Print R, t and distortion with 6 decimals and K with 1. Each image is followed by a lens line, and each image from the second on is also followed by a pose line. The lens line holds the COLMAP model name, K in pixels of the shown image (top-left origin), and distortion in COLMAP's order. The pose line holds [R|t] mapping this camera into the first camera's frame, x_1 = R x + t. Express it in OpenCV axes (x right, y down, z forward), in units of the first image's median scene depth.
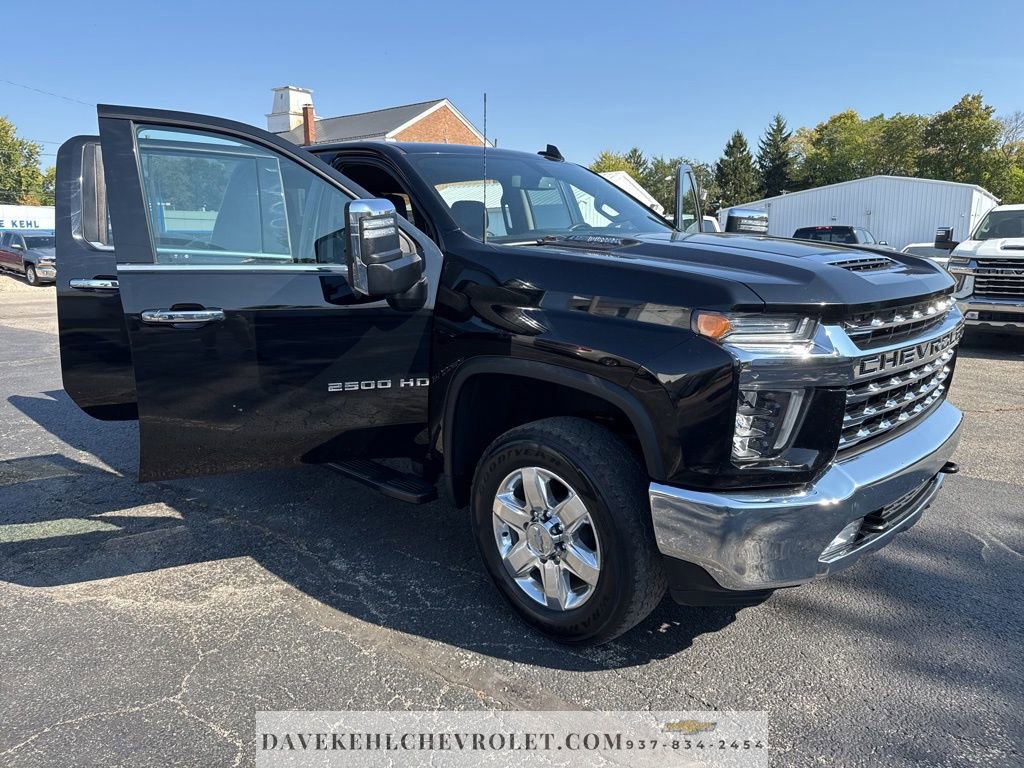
lens RADIAL K [[731.6, 0, 521.9], [0, 731.6, 381.3], [0, 0, 1]] dist [0.015666, -0.023405]
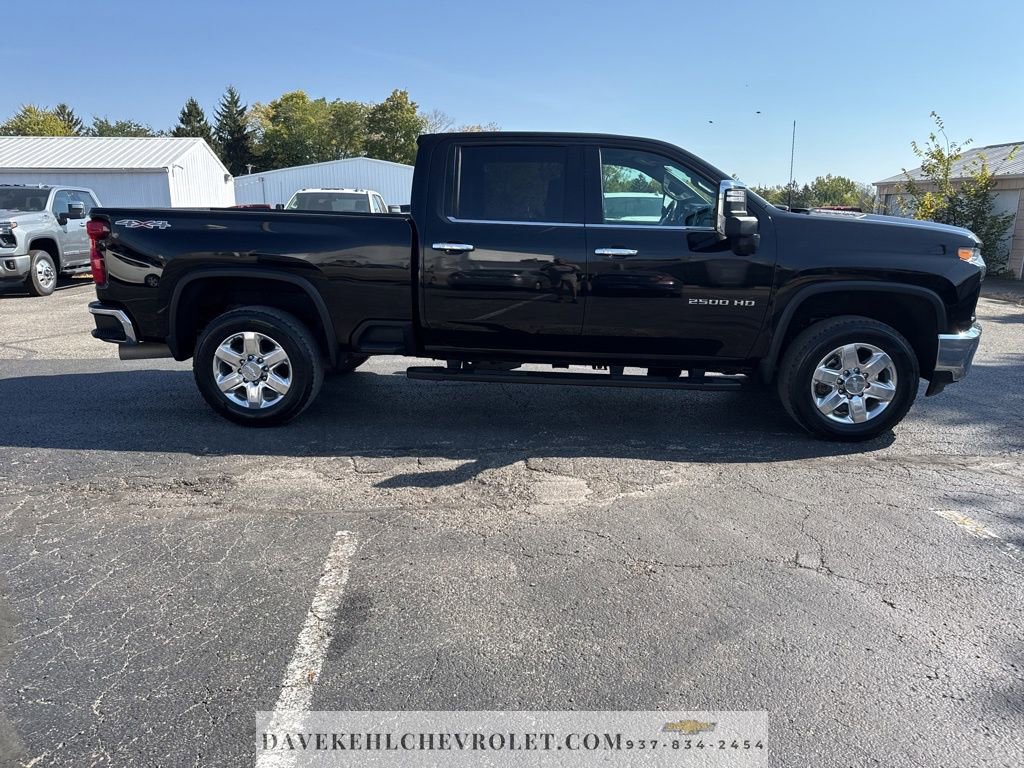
lens RADIAL K [[733.9, 0, 508.5], [0, 733.9, 383.5], [0, 0, 1]] dist [0.031663, -0.037558]
pose [[0.753791, -0.135482, 0.642996, -1.394083], [0.113256, 0.990658, 0.075964, -0.010444], [-0.647281, 0.015562, 0.762093, 0.153287]]
